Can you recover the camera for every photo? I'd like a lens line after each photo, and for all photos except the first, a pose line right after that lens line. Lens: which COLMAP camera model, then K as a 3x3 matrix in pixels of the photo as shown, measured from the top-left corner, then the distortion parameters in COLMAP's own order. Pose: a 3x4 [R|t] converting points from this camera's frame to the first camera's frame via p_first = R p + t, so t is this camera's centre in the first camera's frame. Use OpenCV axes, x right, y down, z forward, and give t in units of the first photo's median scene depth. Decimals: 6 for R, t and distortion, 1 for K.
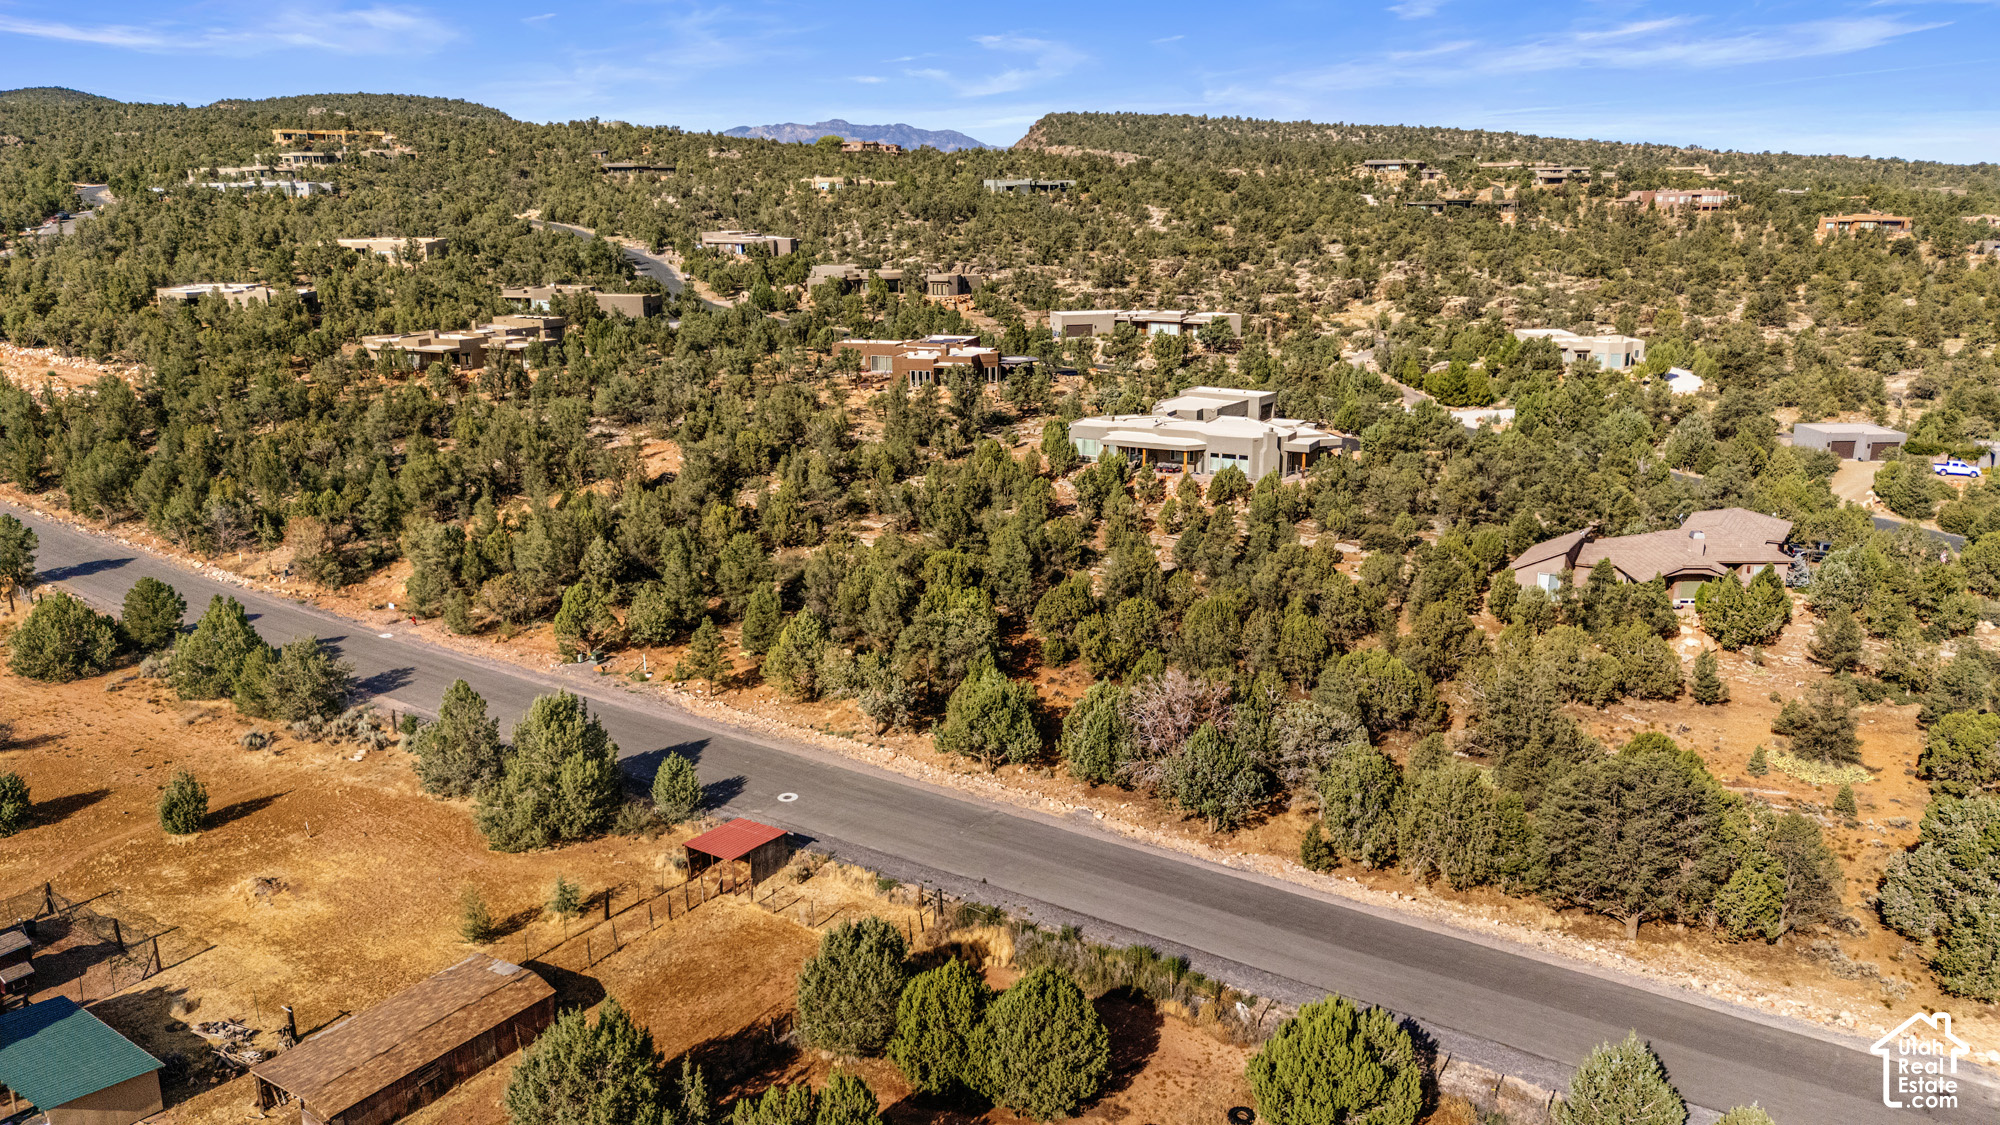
lens RADIAL K [[1462.6, 0, 1003.7], [0, 1462.6, 558.7], [0, 0, 1]] dist [0.081791, -0.089900]
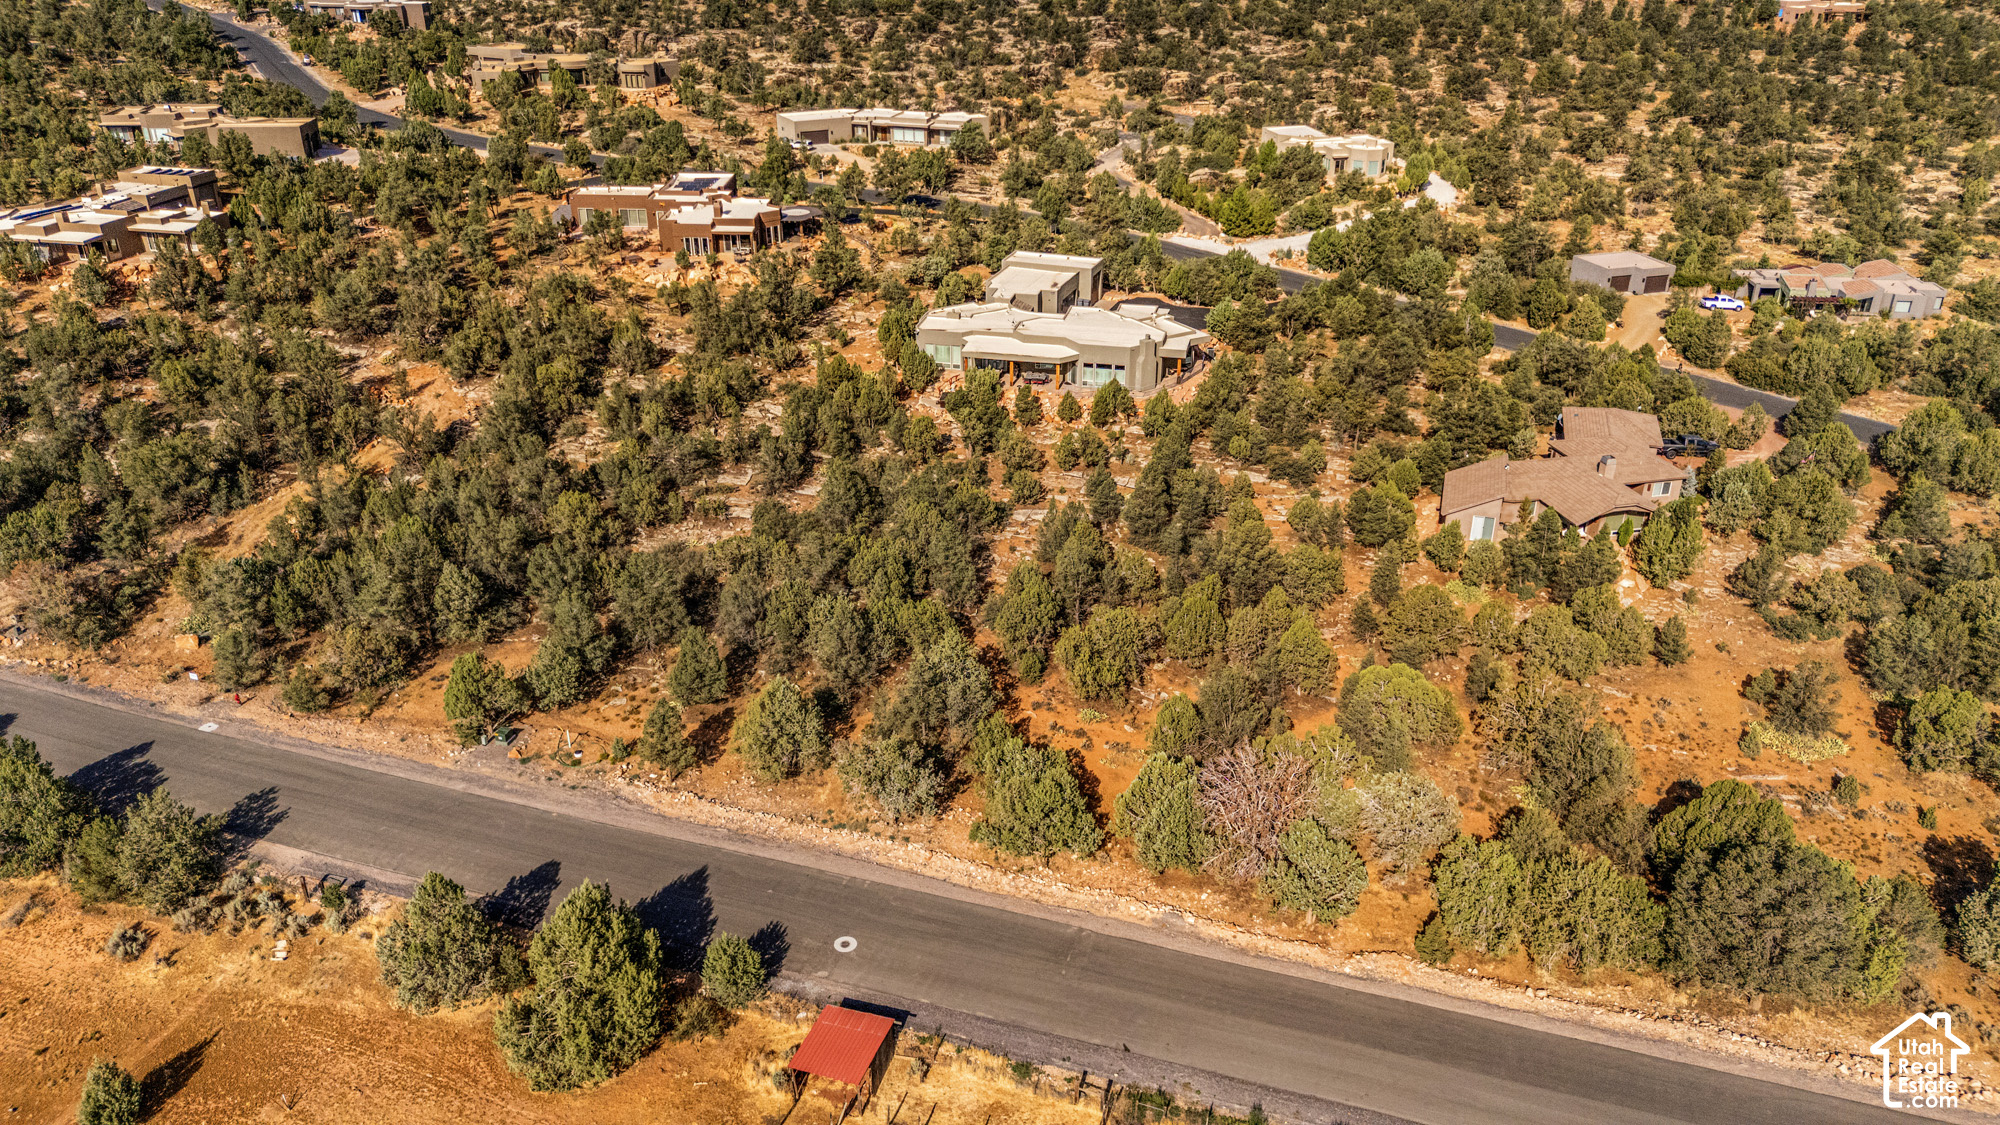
lens RADIAL K [[1462.6, 0, 1003.7], [0, 1462.6, 558.7], [0, 0, 1]] dist [0.081791, -0.089900]
pose [[0.965210, -0.106673, 0.238726, -0.144450], [0.057805, 0.977459, 0.203056, -0.142997], [-0.255005, -0.182192, 0.949620, 0.103608]]
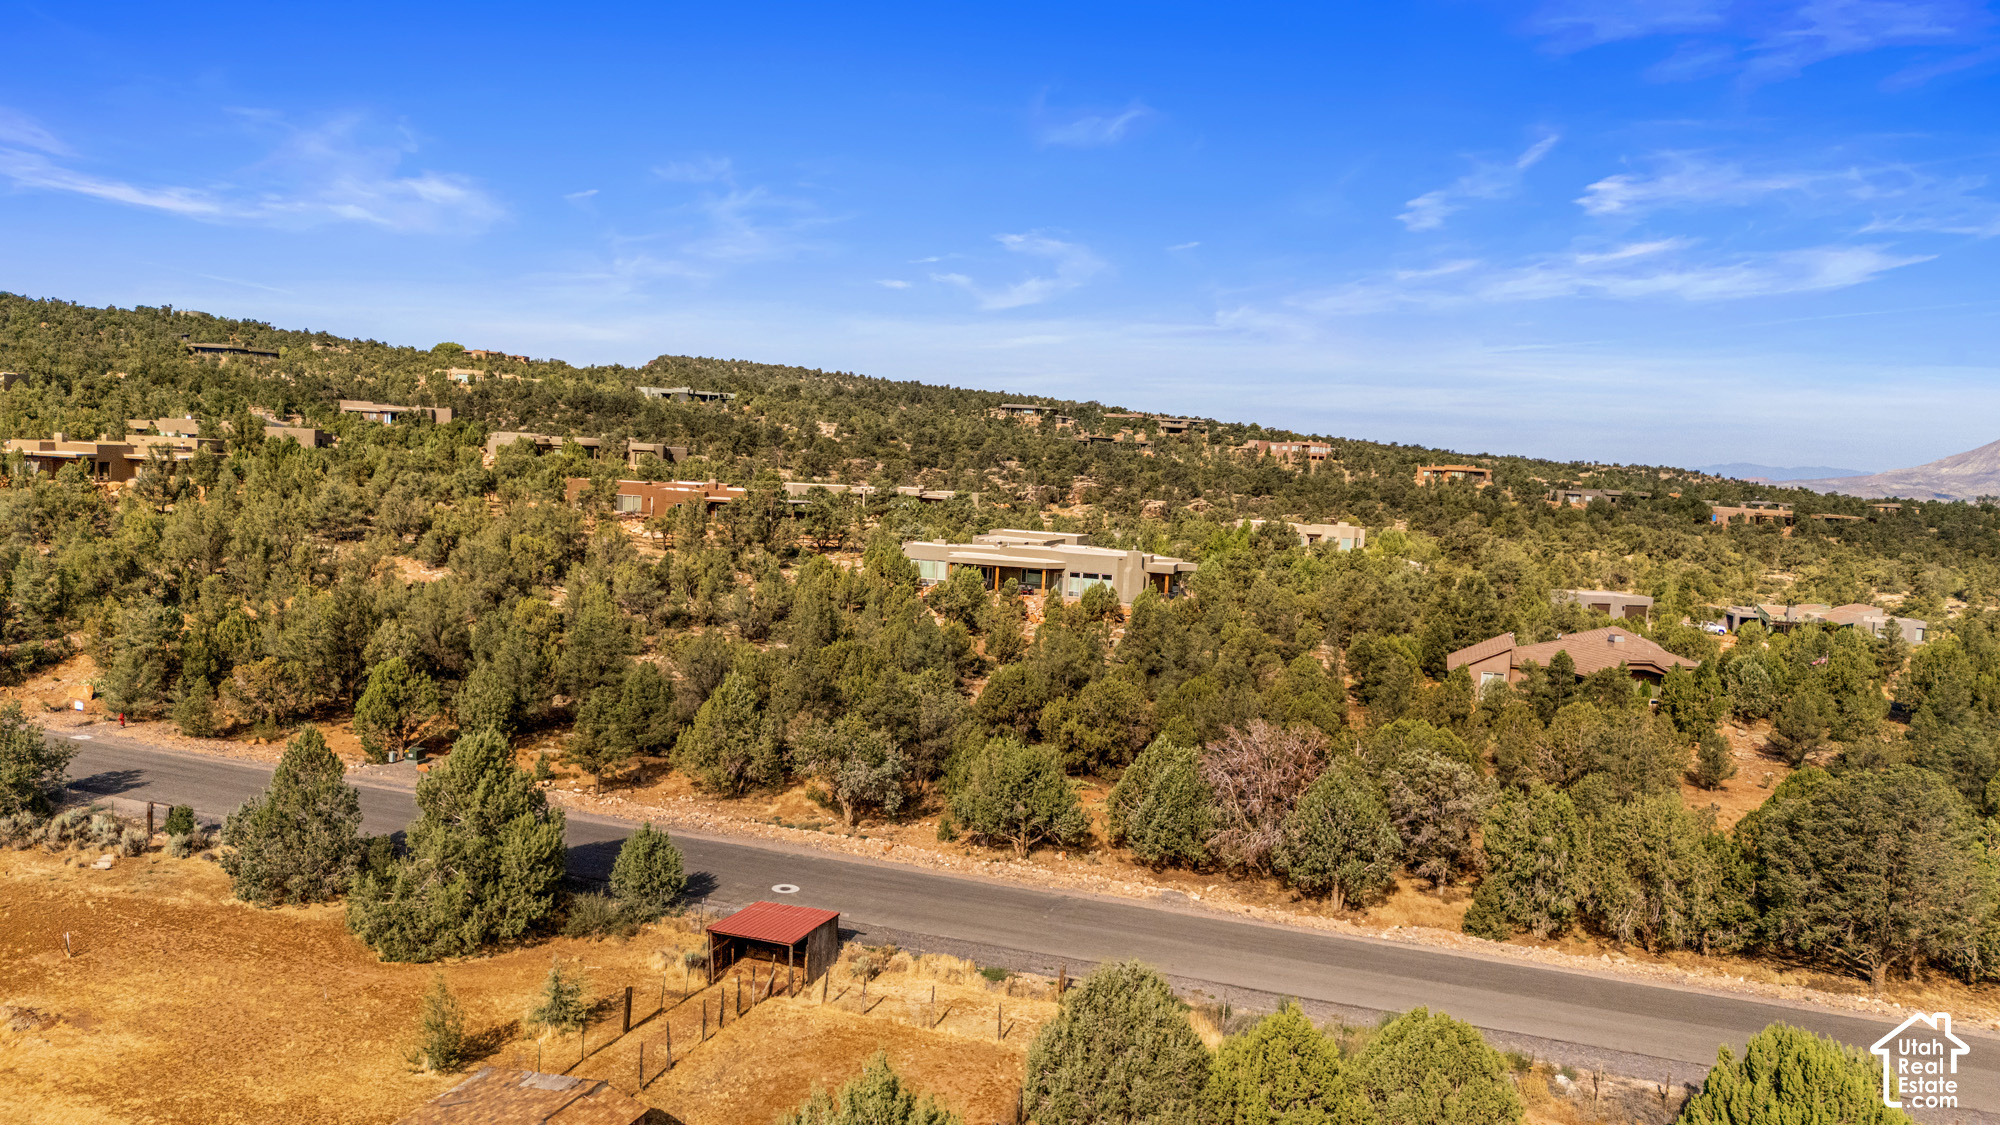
lens RADIAL K [[1462.6, 0, 1003.7], [0, 1462.6, 558.7], [0, 0, 1]] dist [0.081791, -0.089900]
pose [[0.961627, 0.037683, 0.271761, -0.148772], [0.009534, 0.985335, -0.170364, 0.075011], [-0.274195, 0.166418, 0.947165, 0.141518]]
